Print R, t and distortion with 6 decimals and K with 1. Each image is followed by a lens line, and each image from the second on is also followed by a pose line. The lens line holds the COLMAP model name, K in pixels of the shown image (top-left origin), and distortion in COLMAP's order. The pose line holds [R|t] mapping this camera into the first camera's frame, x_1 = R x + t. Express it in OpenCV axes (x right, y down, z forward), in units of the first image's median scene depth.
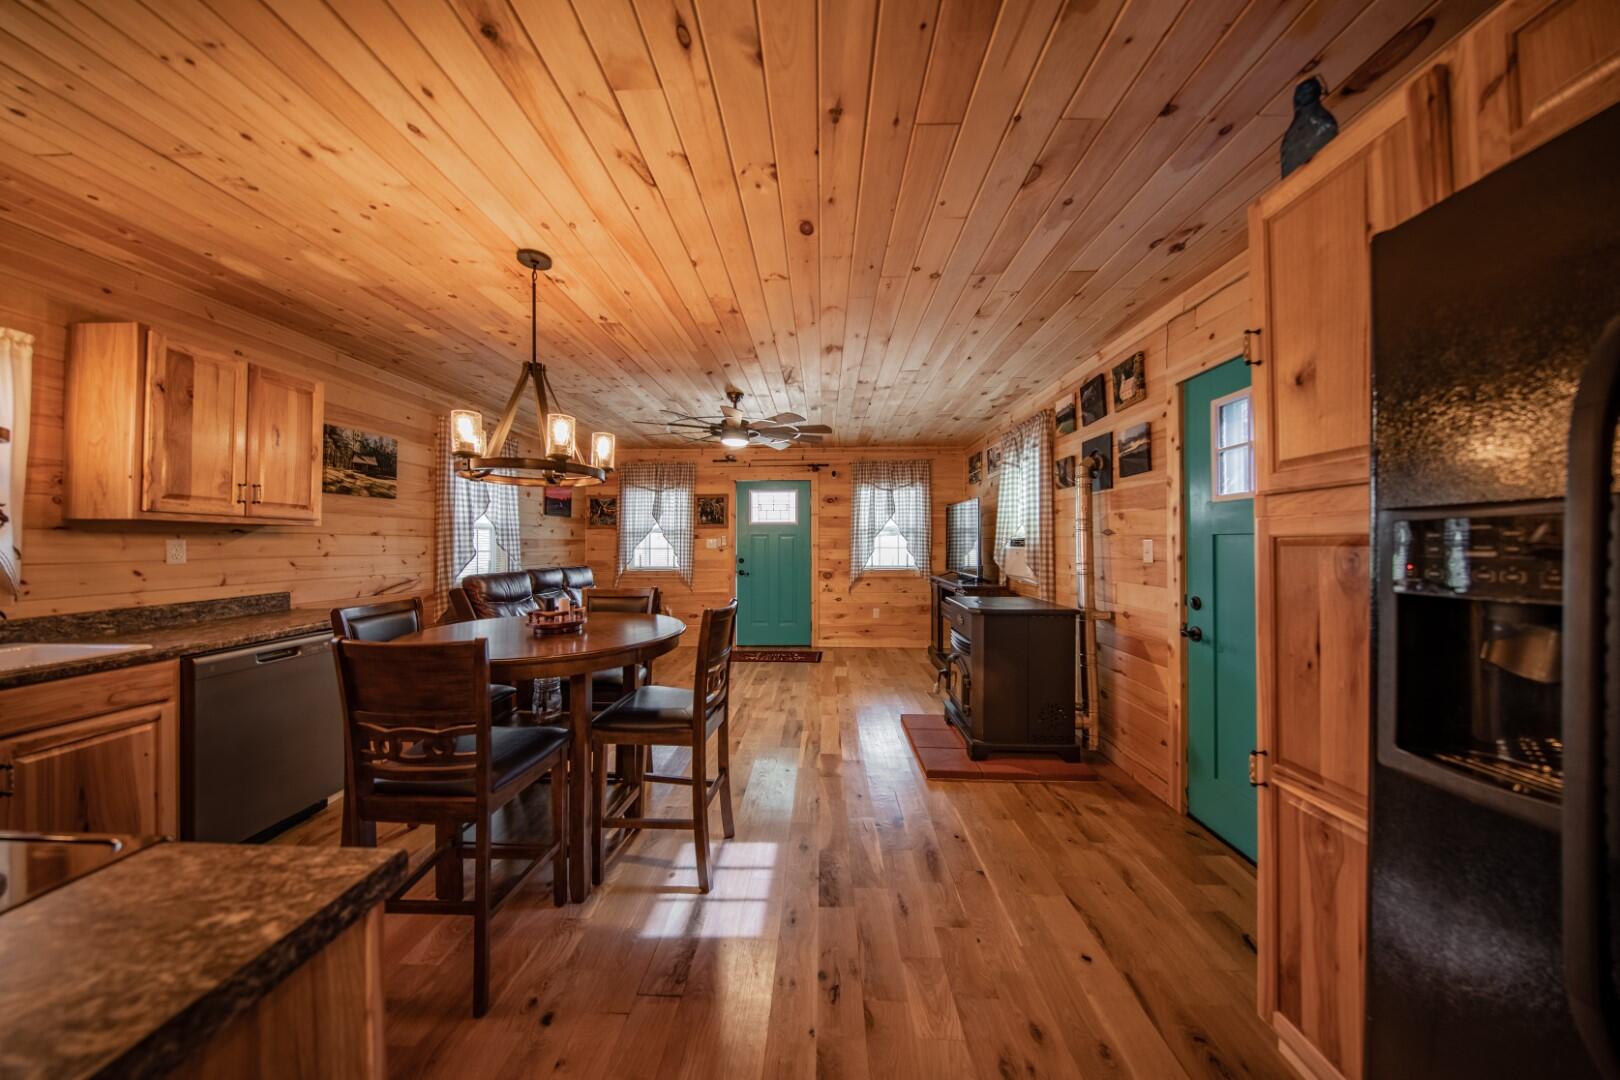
lens RADIAL K [[520.1, 0, 810.3], [0, 520.1, 541.7], [0, 0, 1]] dist [-0.000686, -0.000019]
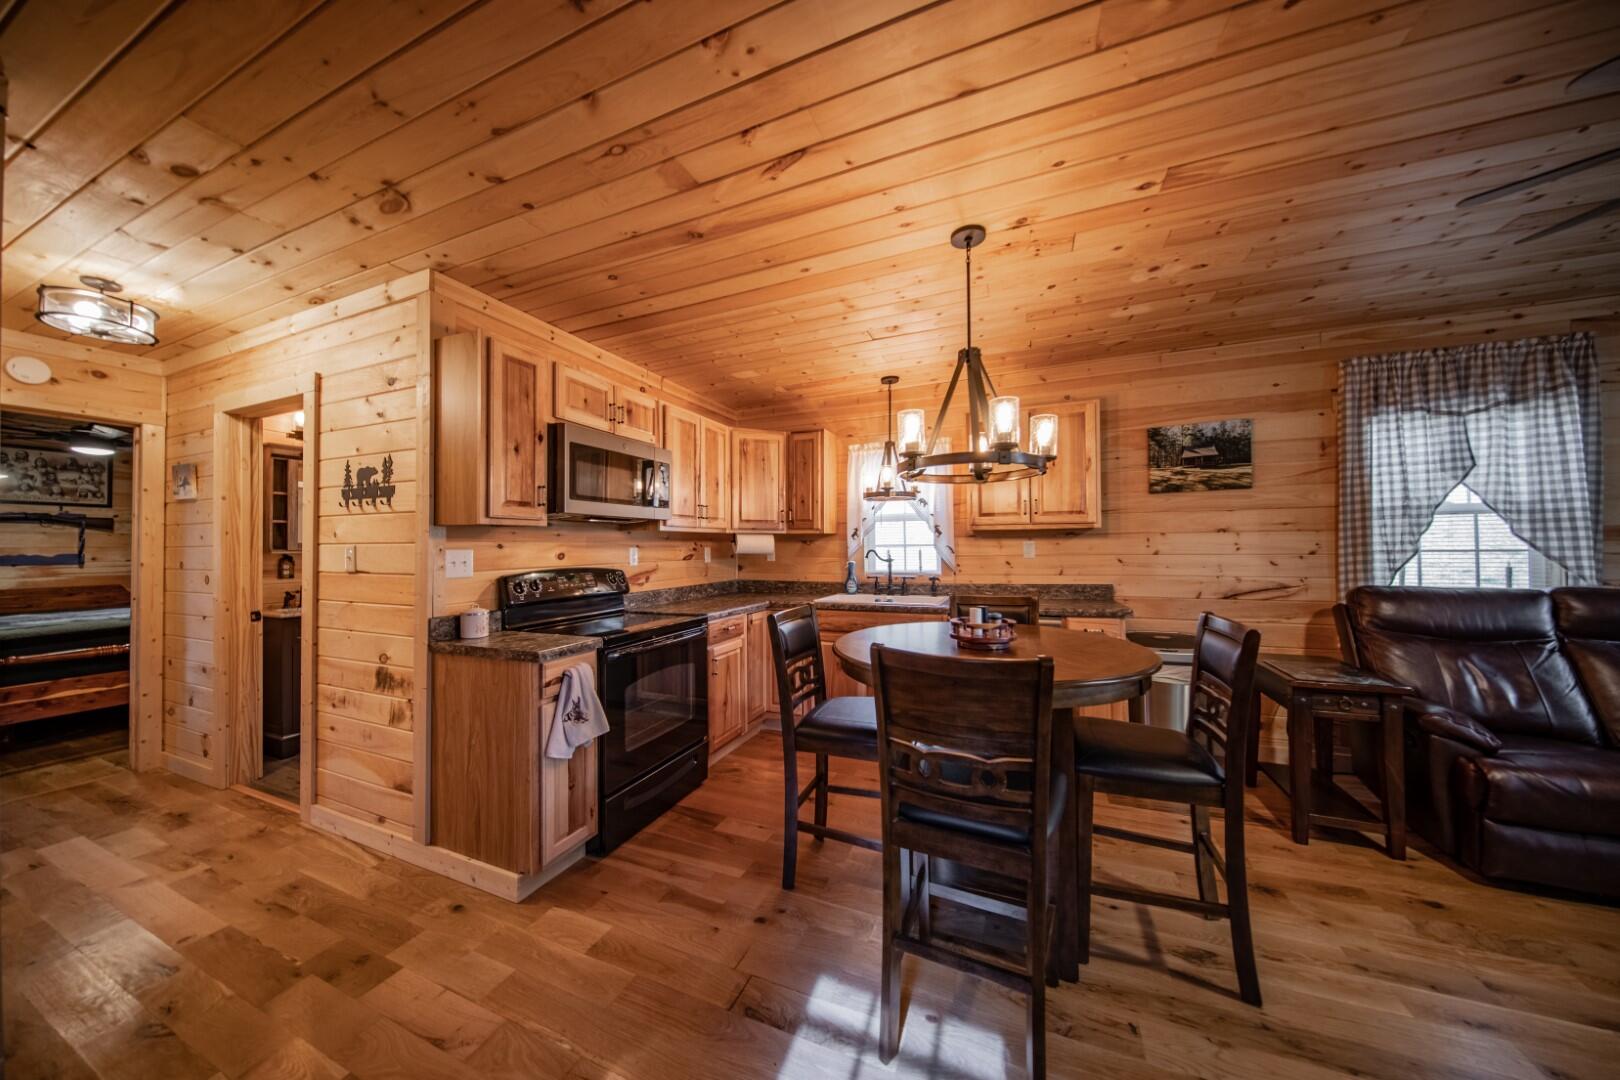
lens RADIAL K [[520.1, 0, 806.1], [0, 520.1, 540.2], [0, 0, 1]] dist [-0.000686, -0.000019]
pose [[-0.369800, -0.010073, -0.929057, 0.286881], [0.016282, 0.999717, -0.017320, 0.006248], [0.928969, -0.021532, -0.369532, 0.710521]]
